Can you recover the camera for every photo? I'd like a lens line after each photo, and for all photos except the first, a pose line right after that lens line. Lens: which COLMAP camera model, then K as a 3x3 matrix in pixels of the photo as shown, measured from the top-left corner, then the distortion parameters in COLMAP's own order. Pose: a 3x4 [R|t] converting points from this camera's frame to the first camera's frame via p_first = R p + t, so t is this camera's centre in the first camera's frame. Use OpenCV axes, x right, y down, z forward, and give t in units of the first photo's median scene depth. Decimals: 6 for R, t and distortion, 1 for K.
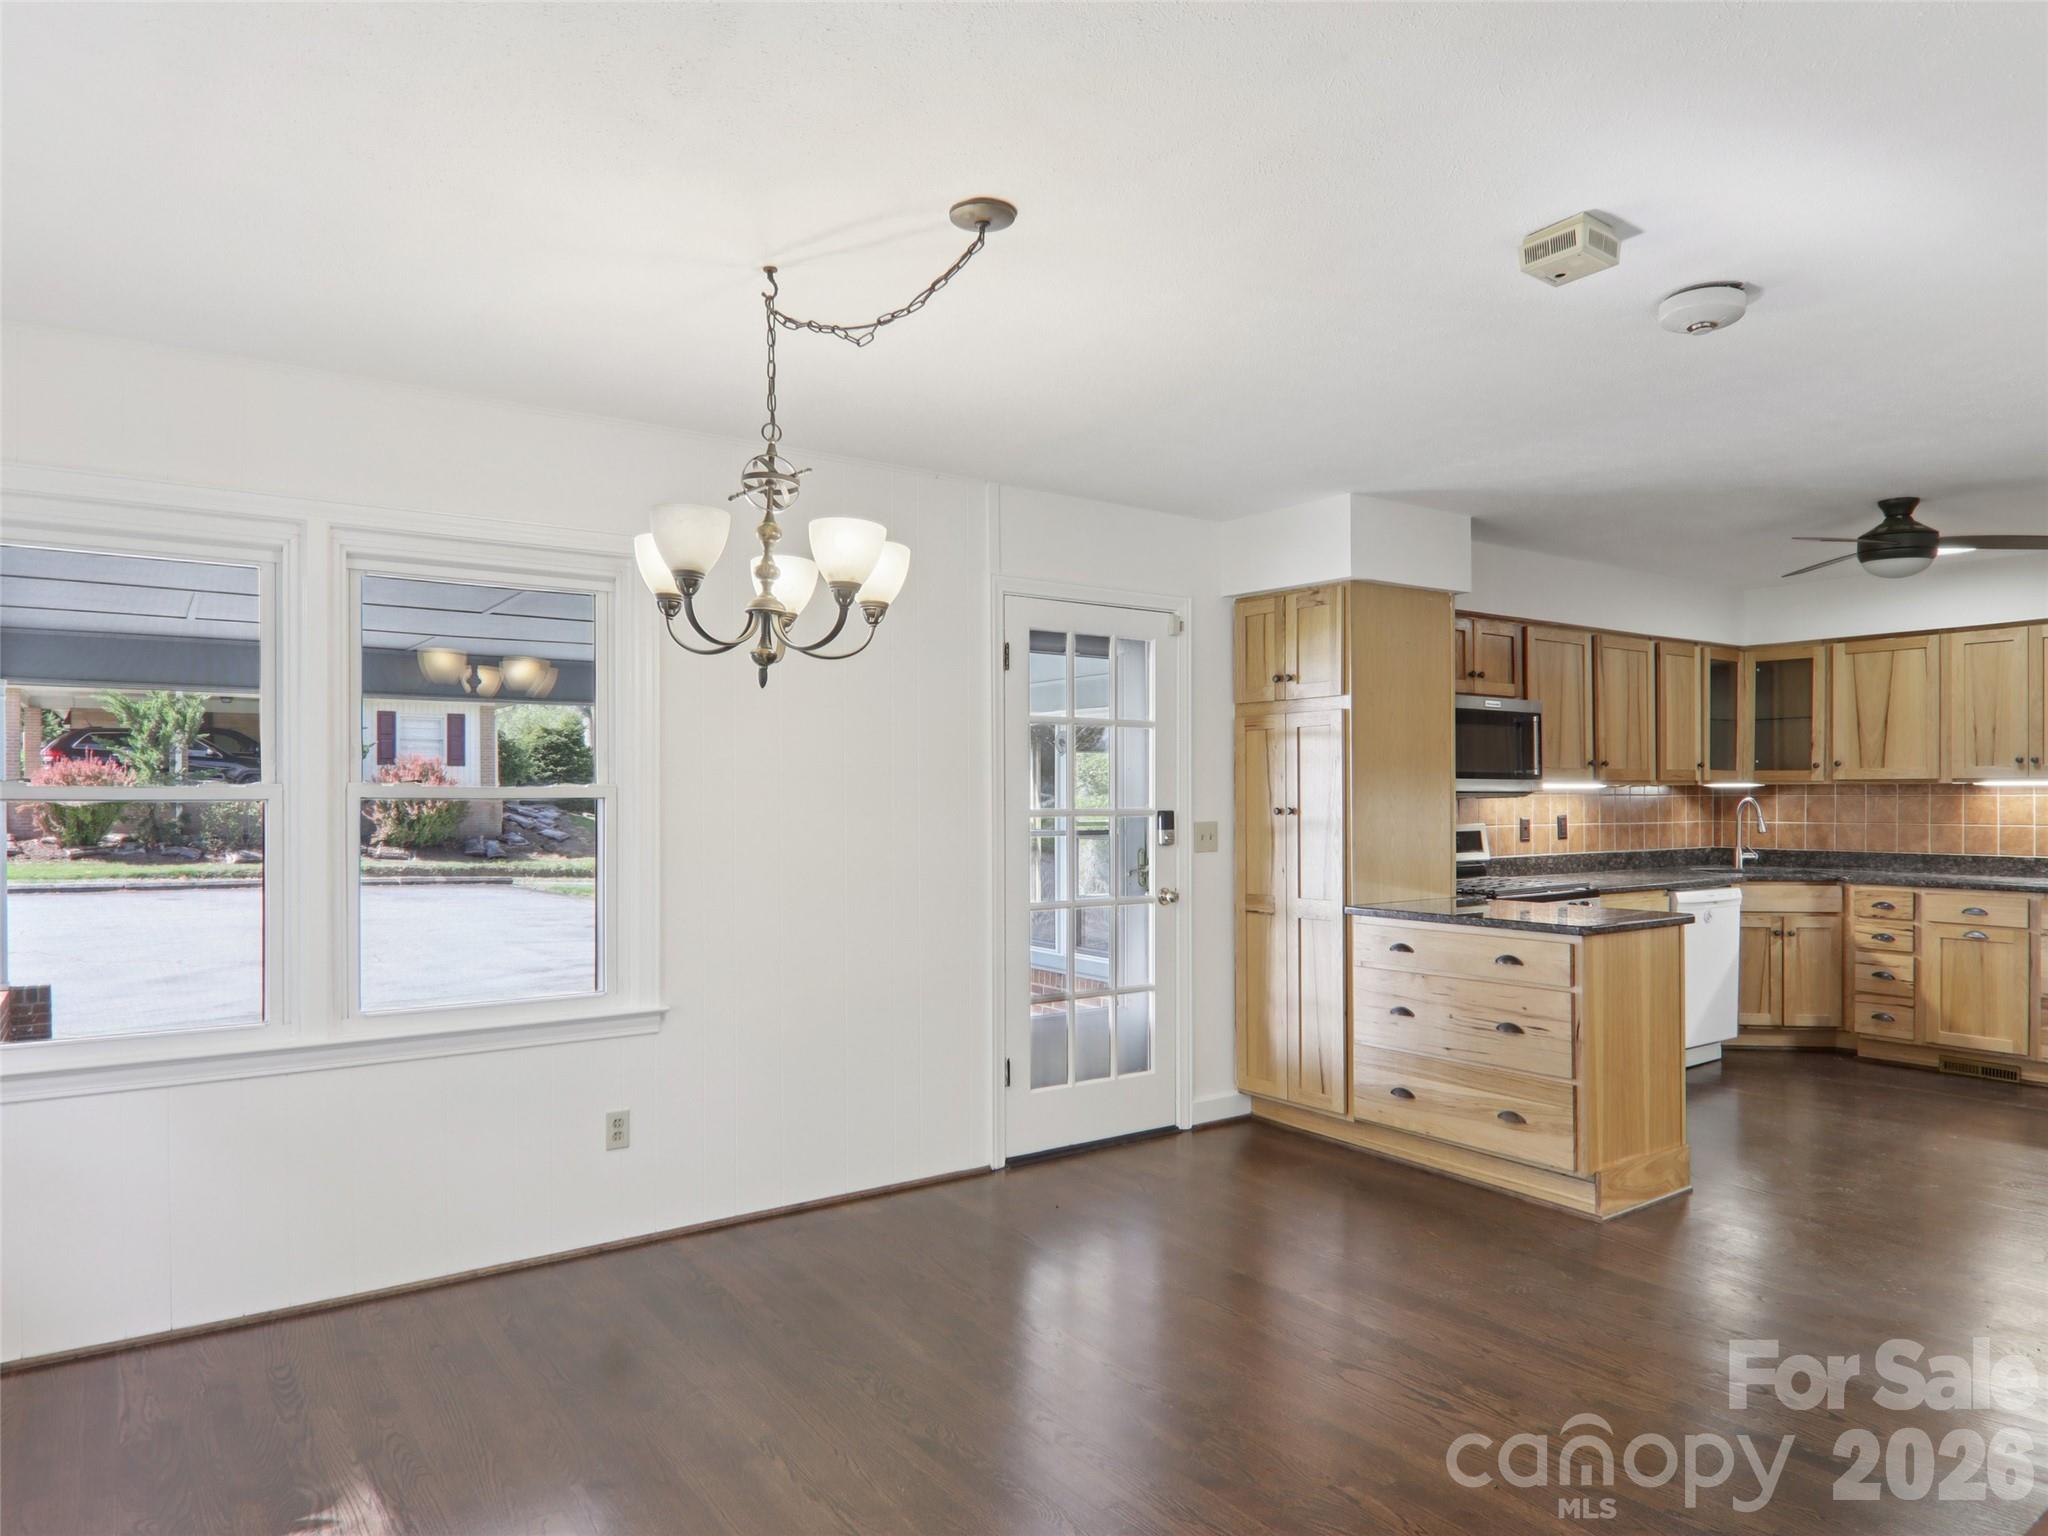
lens RADIAL K [[1293.8, 0, 1022.4], [0, 1293.8, 791.8], [0, 0, 1]] dist [0.006701, -0.014496]
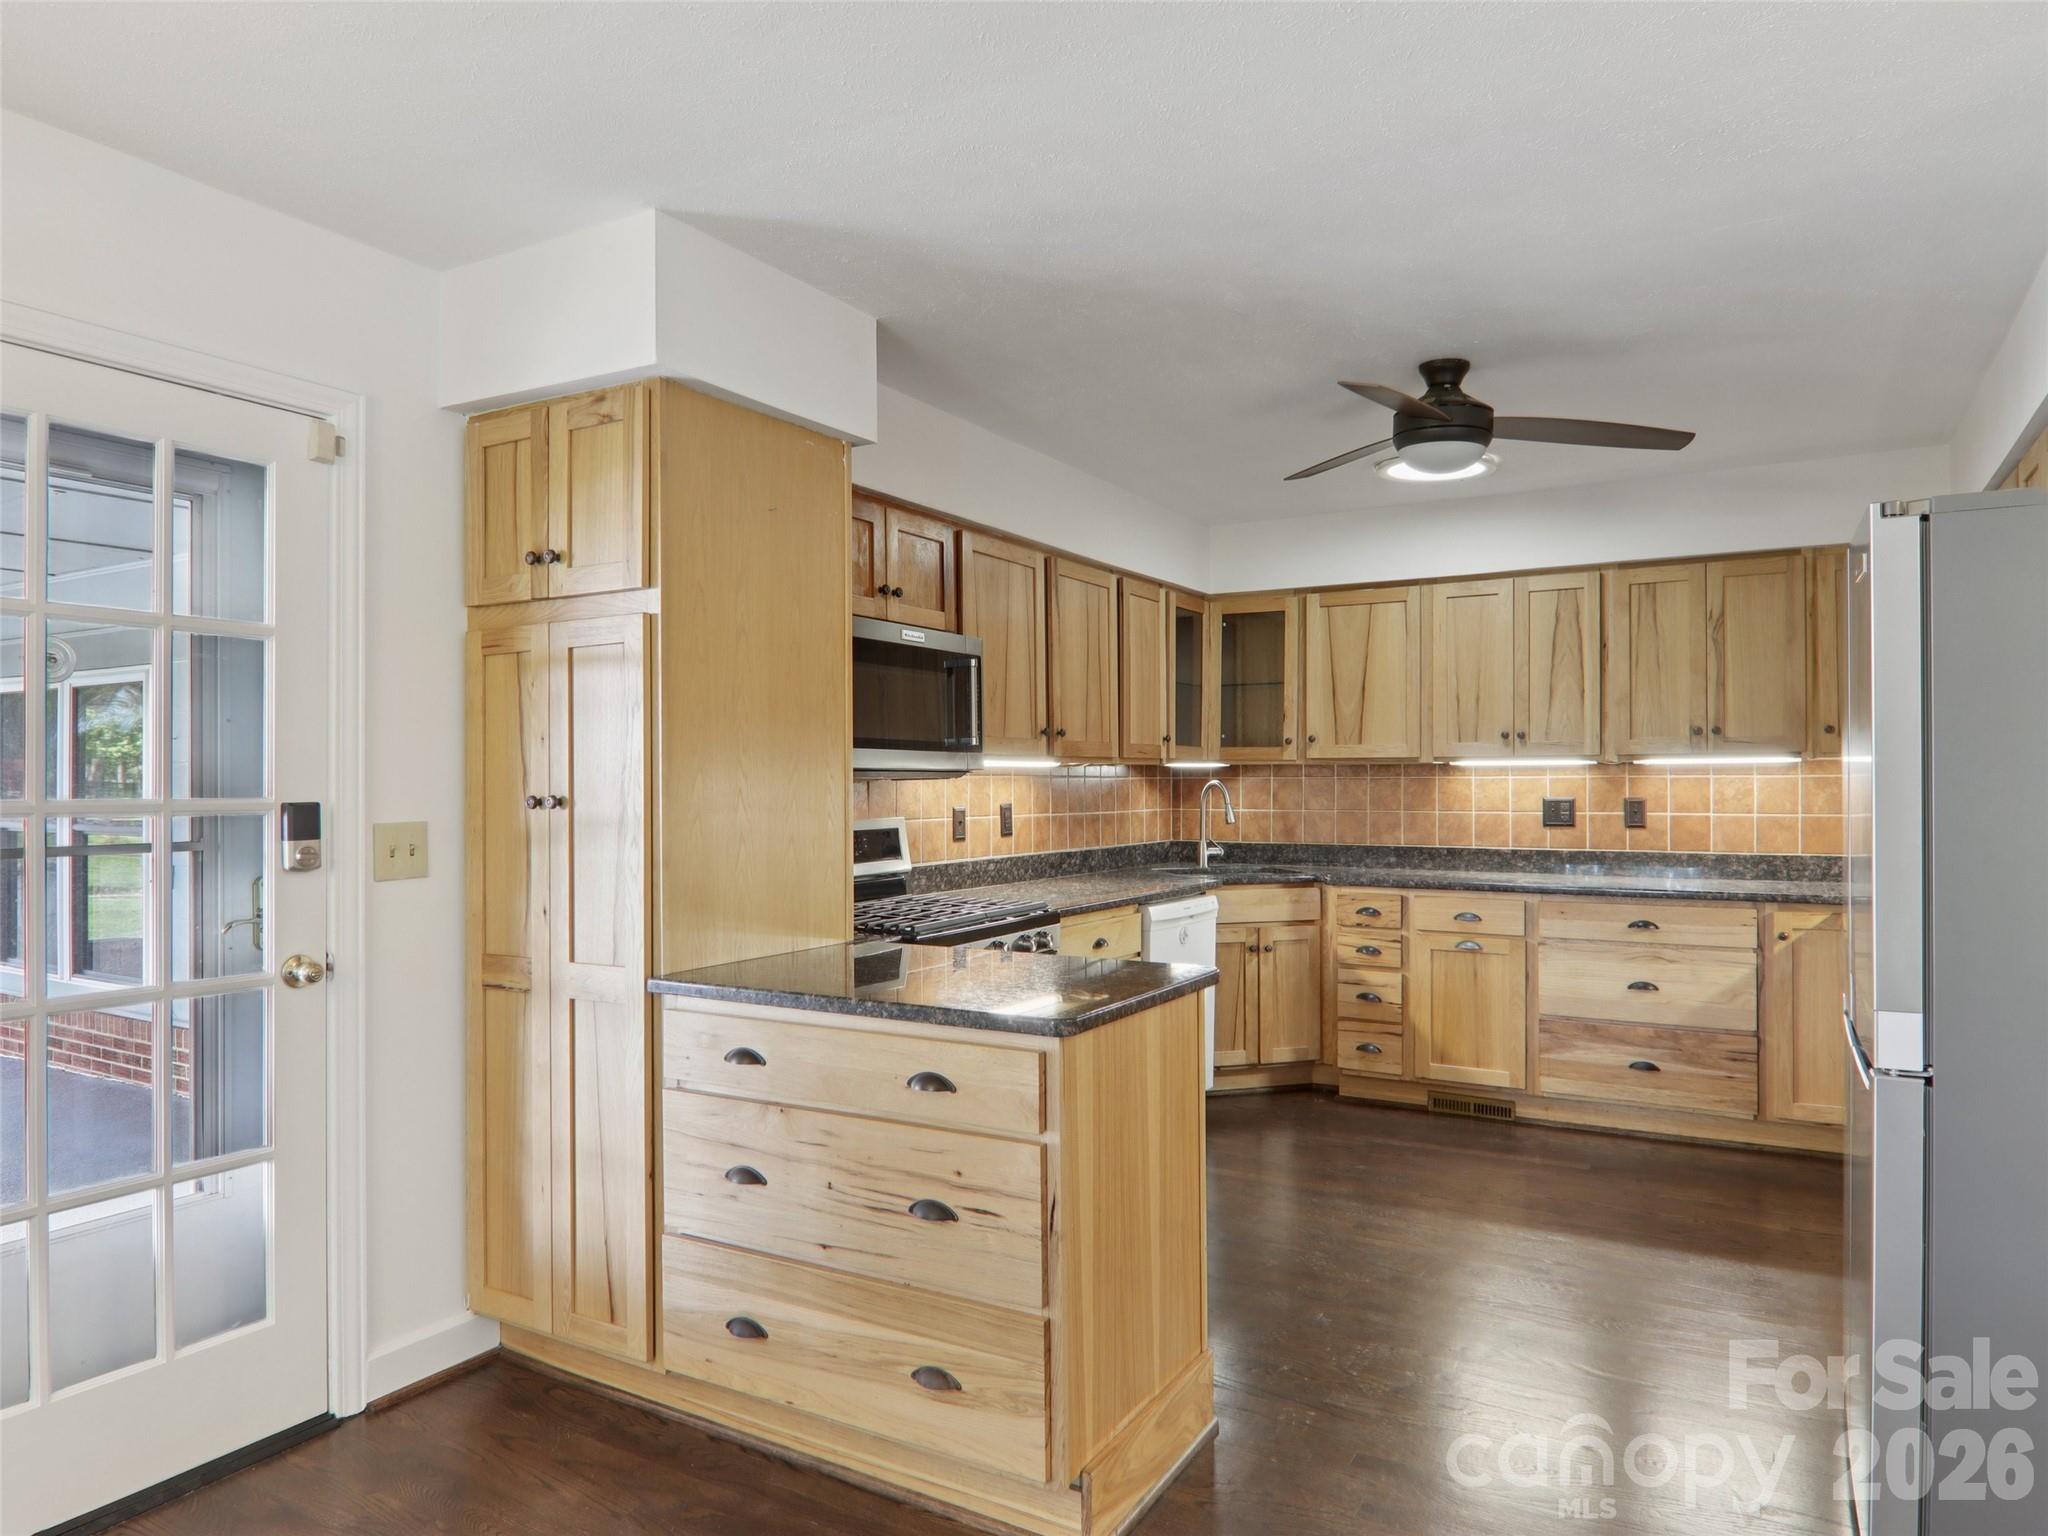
lens RADIAL K [[1293.8, 0, 1022.4], [0, 1293.8, 791.8], [0, 0, 1]] dist [0.006701, -0.014496]
pose [[0.913386, -0.003853, 0.407077, 0.142872], [-0.000228, 0.999950, 0.009976, 0.004423], [-0.407095, -0.009205, 0.913339, 0.368308]]
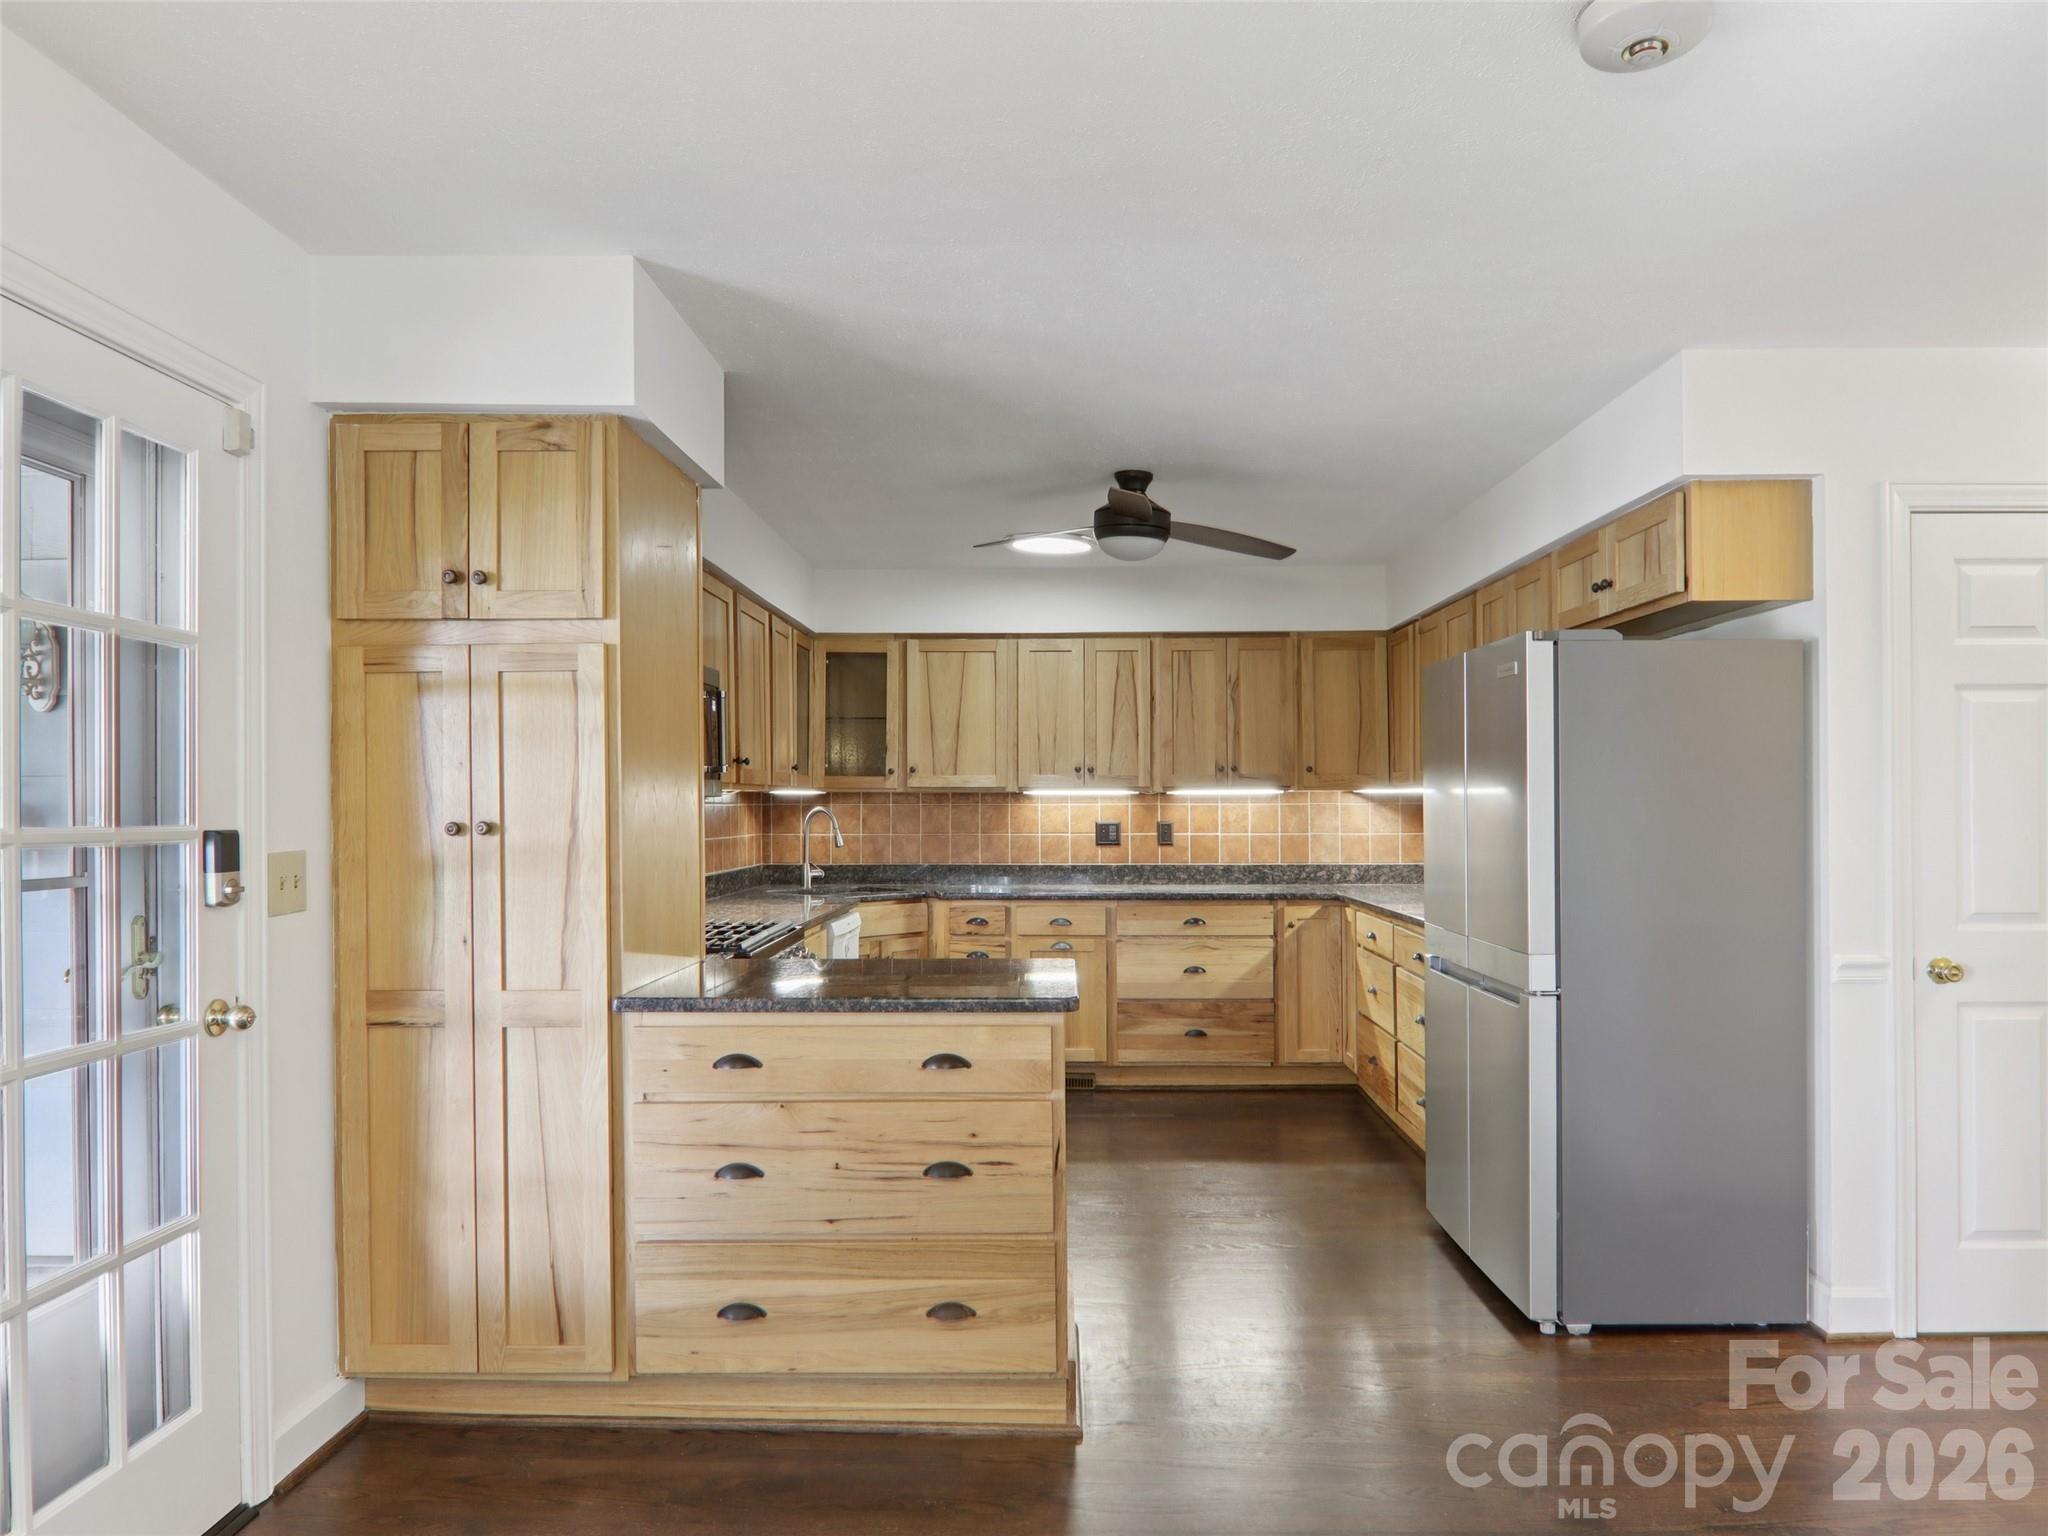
lens RADIAL K [[1313.6, 0, 1029.7], [0, 1313.6, 815.1], [0, 0, 1]] dist [0.007446, -0.015139]
pose [[0.598265, -0.004190, 0.801287, -0.079550], [-0.002223, 0.999974, 0.006889, 0.004545], [-0.801295, -0.005903, 0.598240, 0.431028]]
